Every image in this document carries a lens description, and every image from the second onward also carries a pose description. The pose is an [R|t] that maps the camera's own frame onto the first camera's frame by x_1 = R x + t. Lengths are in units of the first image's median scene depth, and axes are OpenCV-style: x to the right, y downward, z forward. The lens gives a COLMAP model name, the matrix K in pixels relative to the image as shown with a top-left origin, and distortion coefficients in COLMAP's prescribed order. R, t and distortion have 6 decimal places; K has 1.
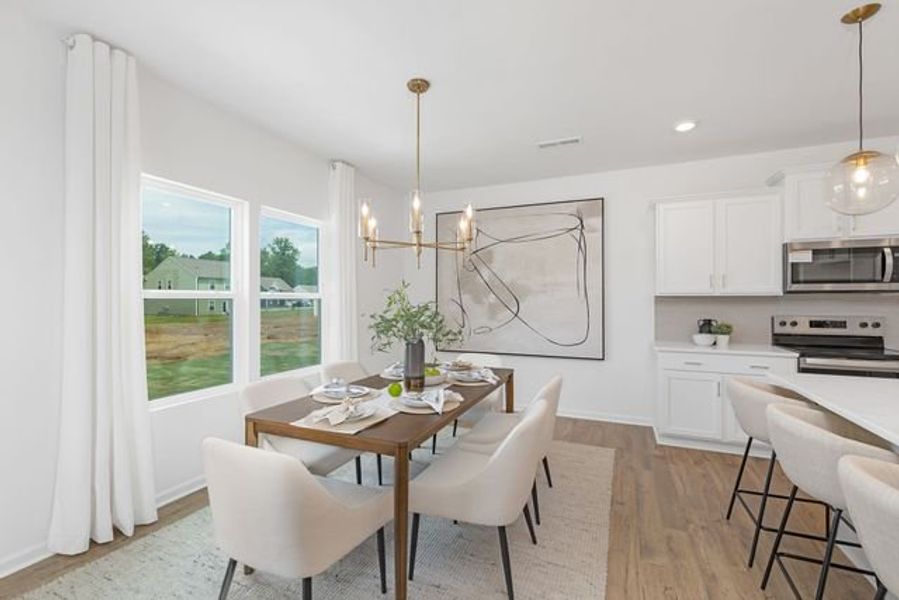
lens RADIAL K [[394.4, 0, 443.1], [0, 394.4, 298.0], [0, 0, 1]] dist [0.001980, -0.000023]
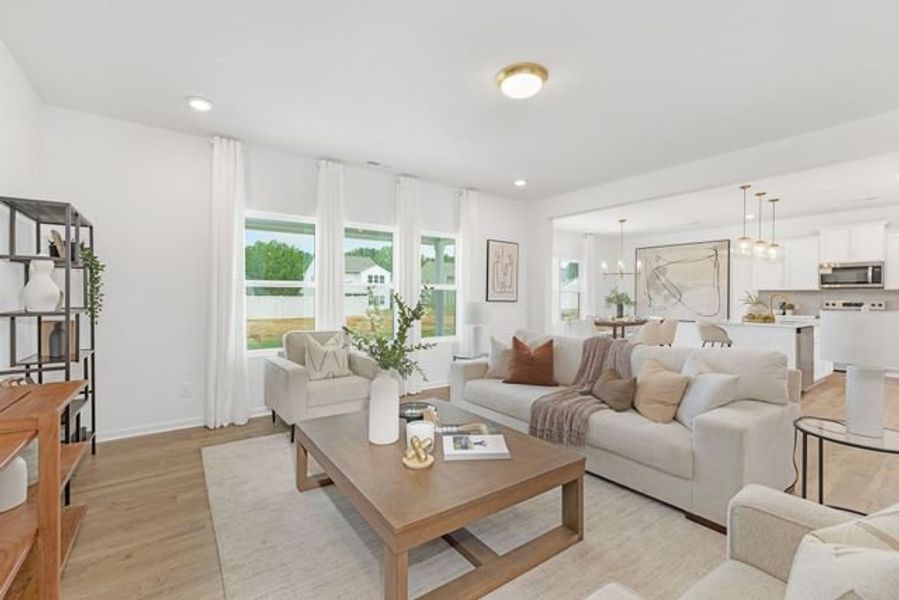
lens RADIAL K [[378.6, 0, 445.2], [0, 378.6, 296.9], [0, 0, 1]] dist [-0.029450, 0.007734]
pose [[0.858312, 0.005201, -0.513102, 0.179809], [-0.000955, 0.999963, 0.008539, 0.013431], [0.513128, -0.006839, 0.858285, -1.516791]]
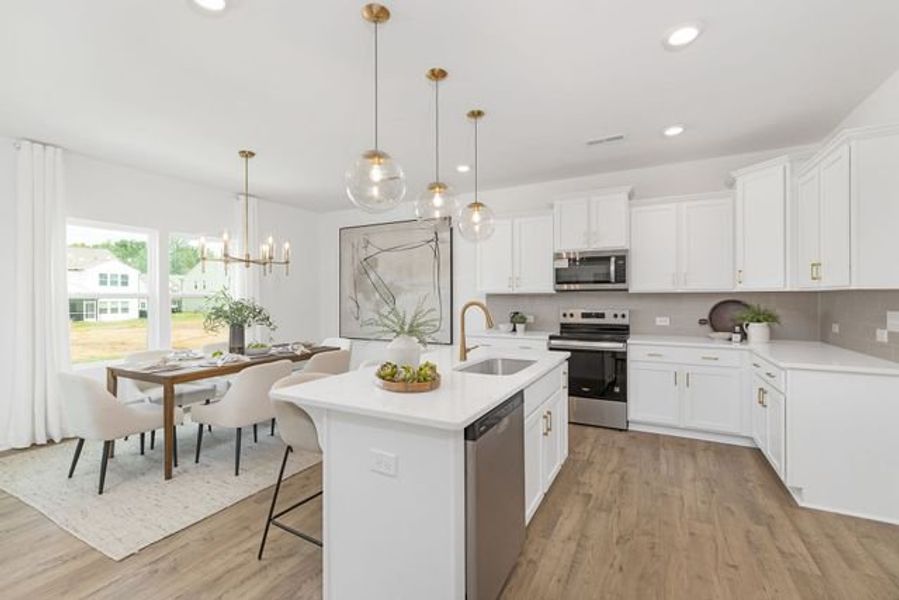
lens RADIAL K [[378.6, 0, 445.2], [0, 378.6, 296.9], [0, 0, 1]] dist [-0.029450, 0.007734]
pose [[0.997516, -0.003462, -0.070356, 0.555883], [0.003851, 0.999978, 0.005401, -0.002573], [0.070336, -0.005658, 0.997507, -0.249457]]
